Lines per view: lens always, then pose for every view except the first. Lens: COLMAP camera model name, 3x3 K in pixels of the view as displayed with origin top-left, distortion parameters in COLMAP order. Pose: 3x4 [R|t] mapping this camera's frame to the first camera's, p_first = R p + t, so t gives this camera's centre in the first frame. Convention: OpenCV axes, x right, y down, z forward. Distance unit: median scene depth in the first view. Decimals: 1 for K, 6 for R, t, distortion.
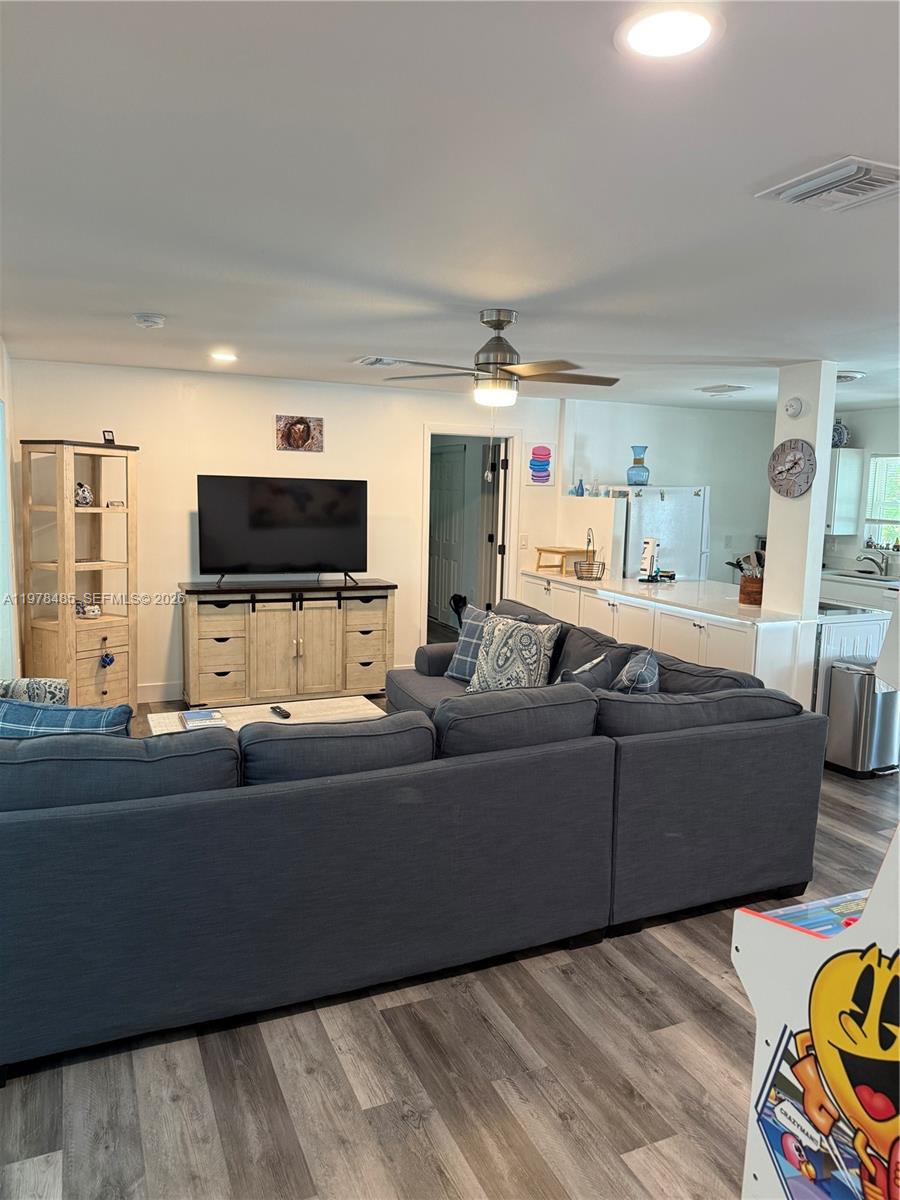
lens RADIAL K [[843.3, 0, 446.0], [0, 843.3, 599.7], [0, 0, 1]] dist [0.096495, -0.002123]
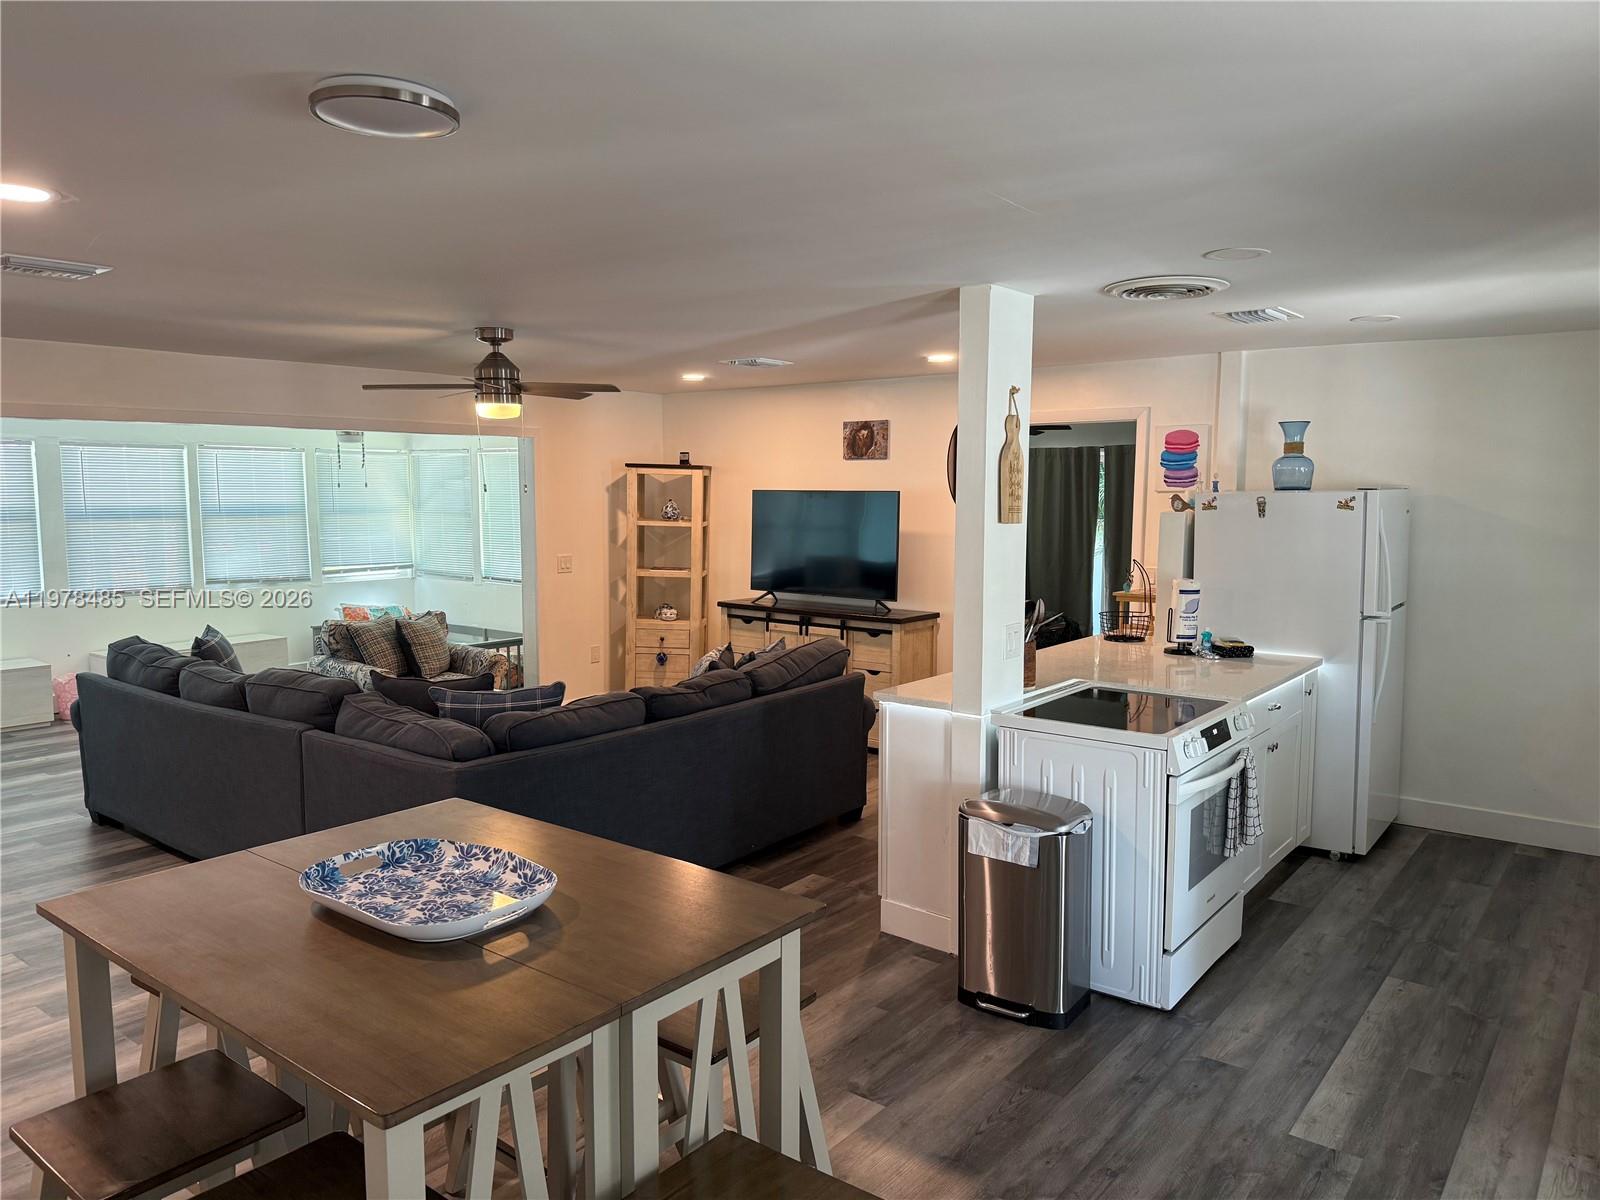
lens RADIAL K [[1124.5, 0, 793.9], [0, 1124.5, 603.5], [0, 0, 1]] dist [0.096495, -0.002123]
pose [[0.457878, 0.071656, -0.886122, 0.853664], [-0.109660, 0.993687, 0.023690, -0.046906], [0.882226, 0.086326, 0.462845, 0.411461]]
